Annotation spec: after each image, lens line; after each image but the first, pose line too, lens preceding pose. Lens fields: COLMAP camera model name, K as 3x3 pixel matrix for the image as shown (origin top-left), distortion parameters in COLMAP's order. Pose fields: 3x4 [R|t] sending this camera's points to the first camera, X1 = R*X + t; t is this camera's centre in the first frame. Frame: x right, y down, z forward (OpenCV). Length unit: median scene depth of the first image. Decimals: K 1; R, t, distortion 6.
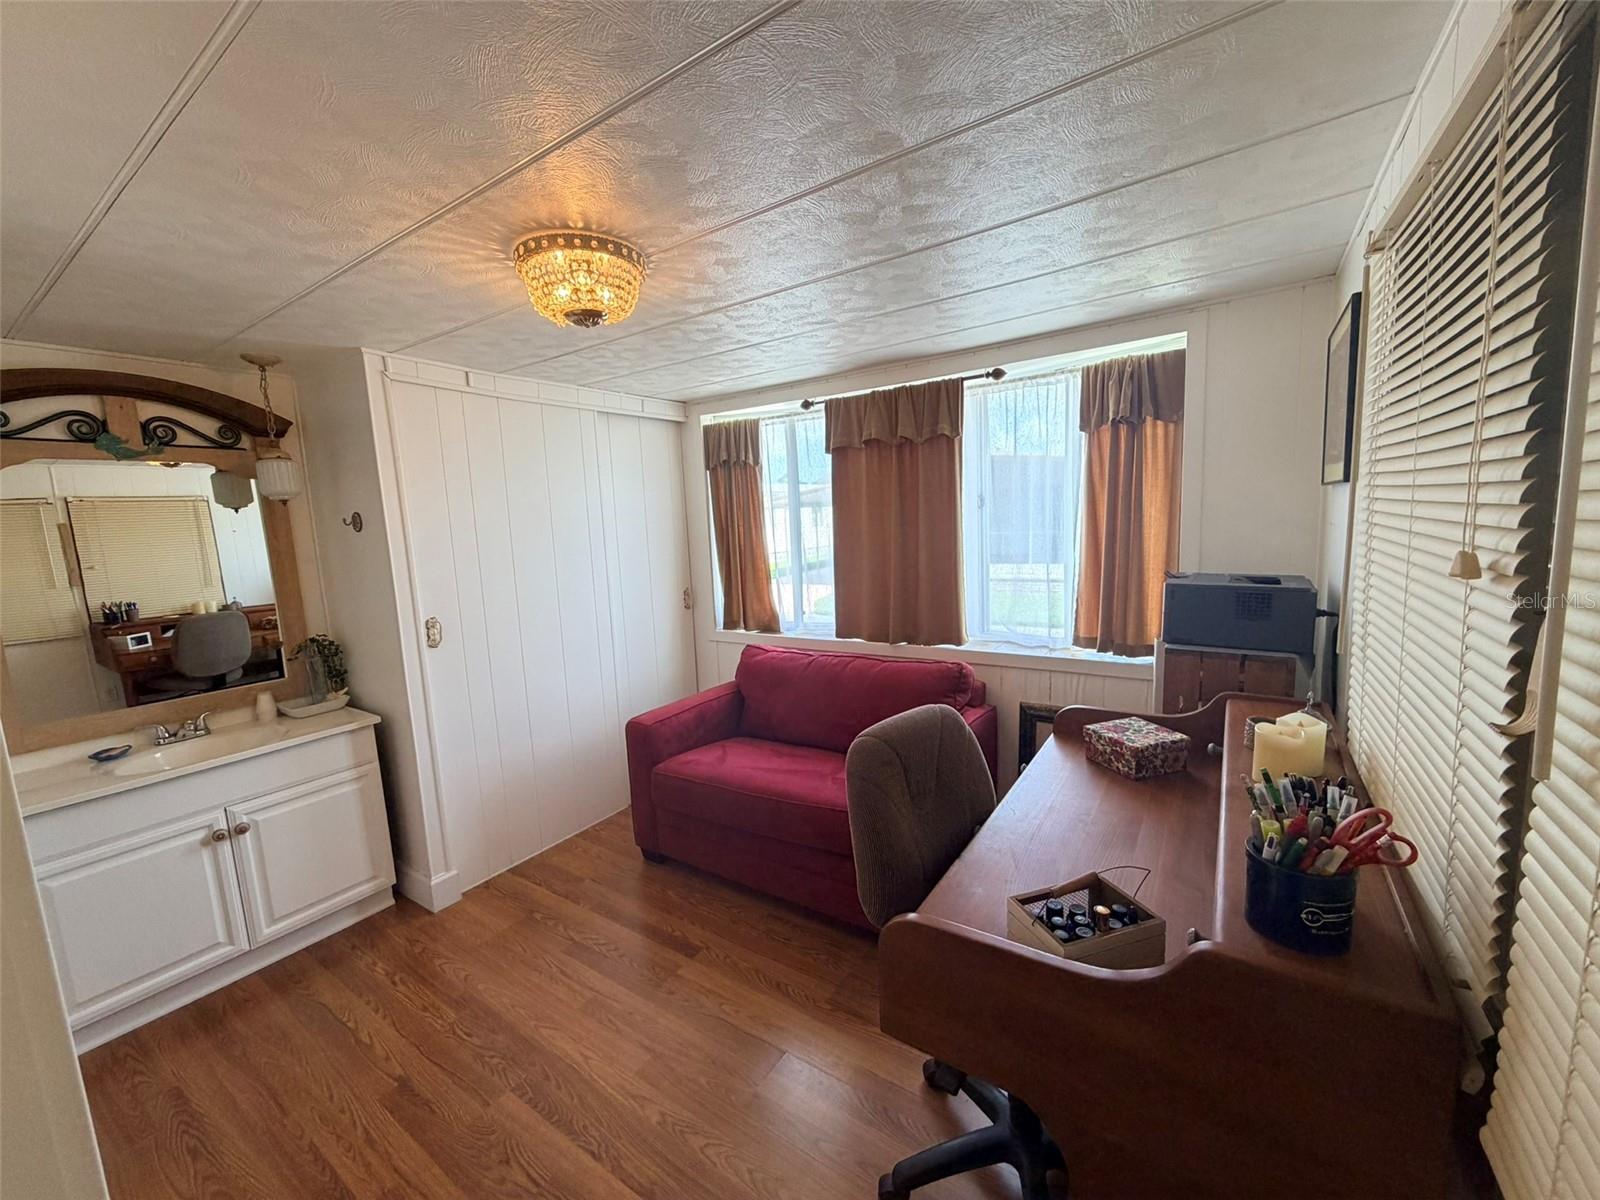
lens RADIAL K [[637.0, 0, 796.8], [0, 637.0, 604.9], [0, 0, 1]] dist [-0.006134, 0.000710]
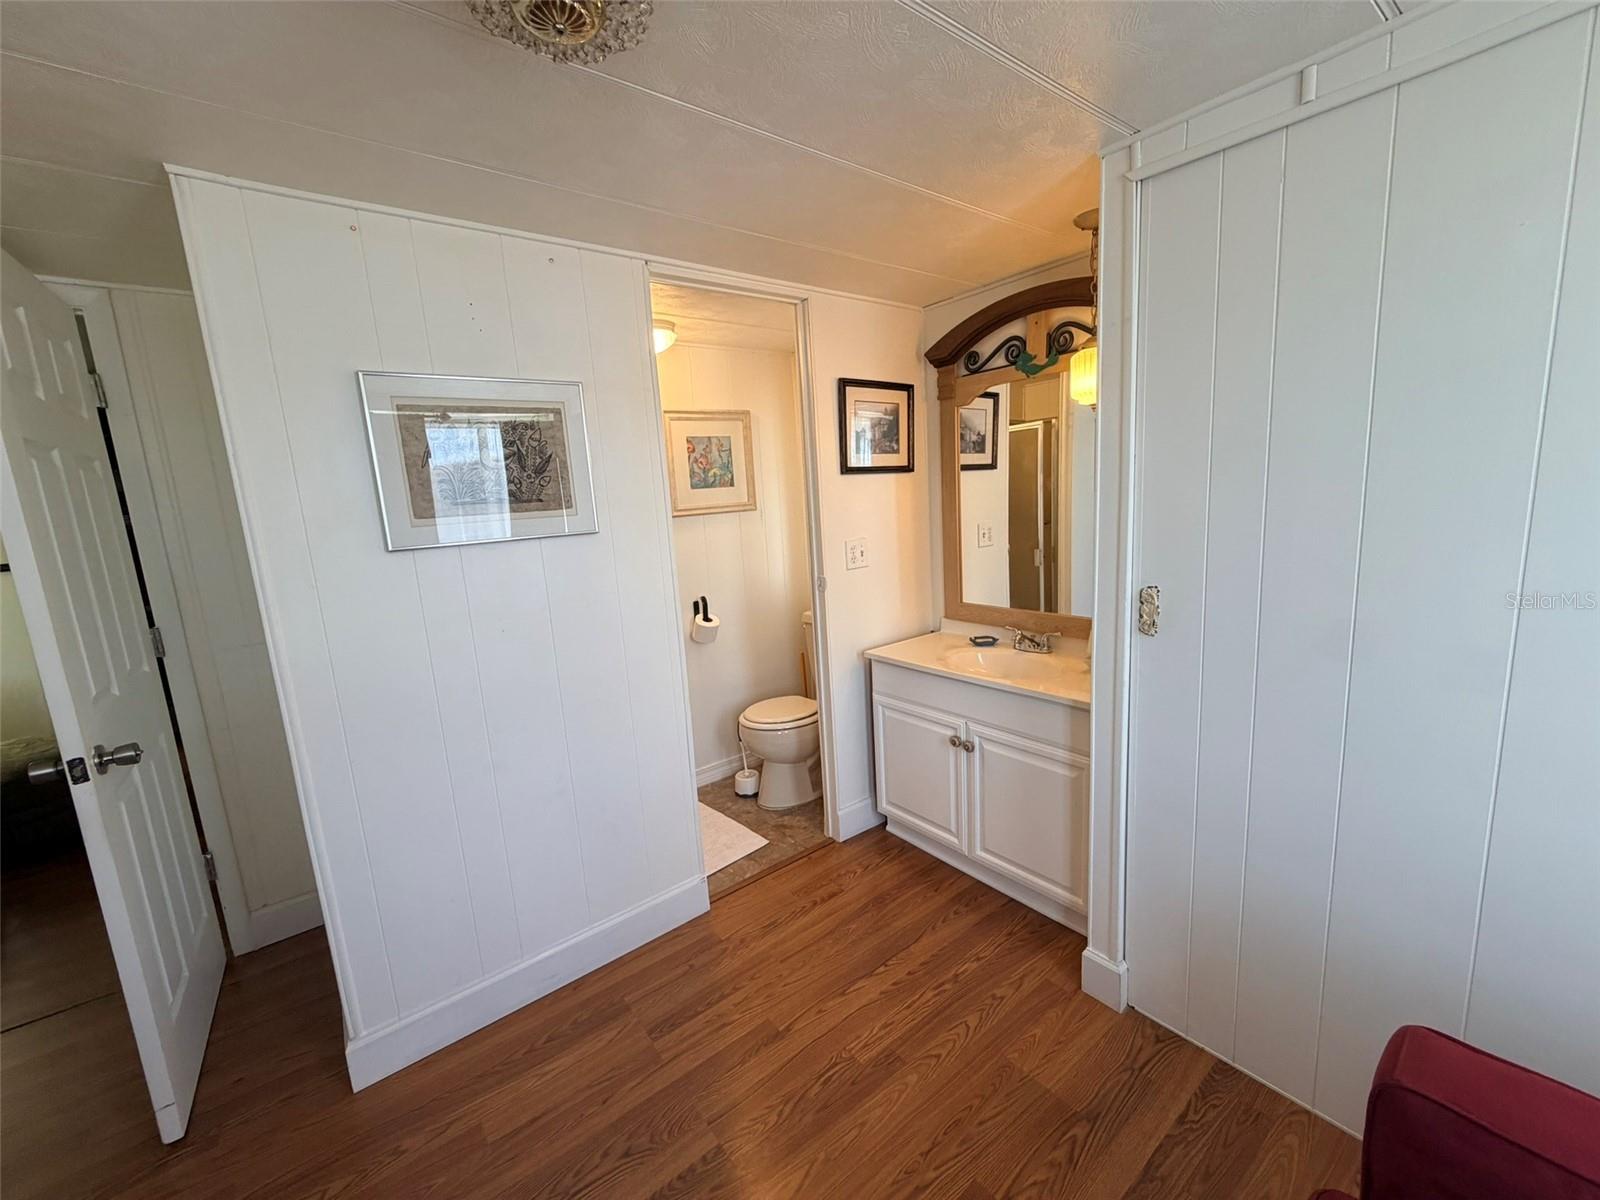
lens RADIAL K [[637.0, 0, 796.4], [0, 637.0, 599.0], [0, 0, 1]] dist [-0.006134, 0.000710]
pose [[-0.313899, 0.222392, -0.923044, 0.105227], [-0.047843, 0.967241, 0.249310, -0.117849], [0.948250, 0.122419, -0.292976, 0.985877]]
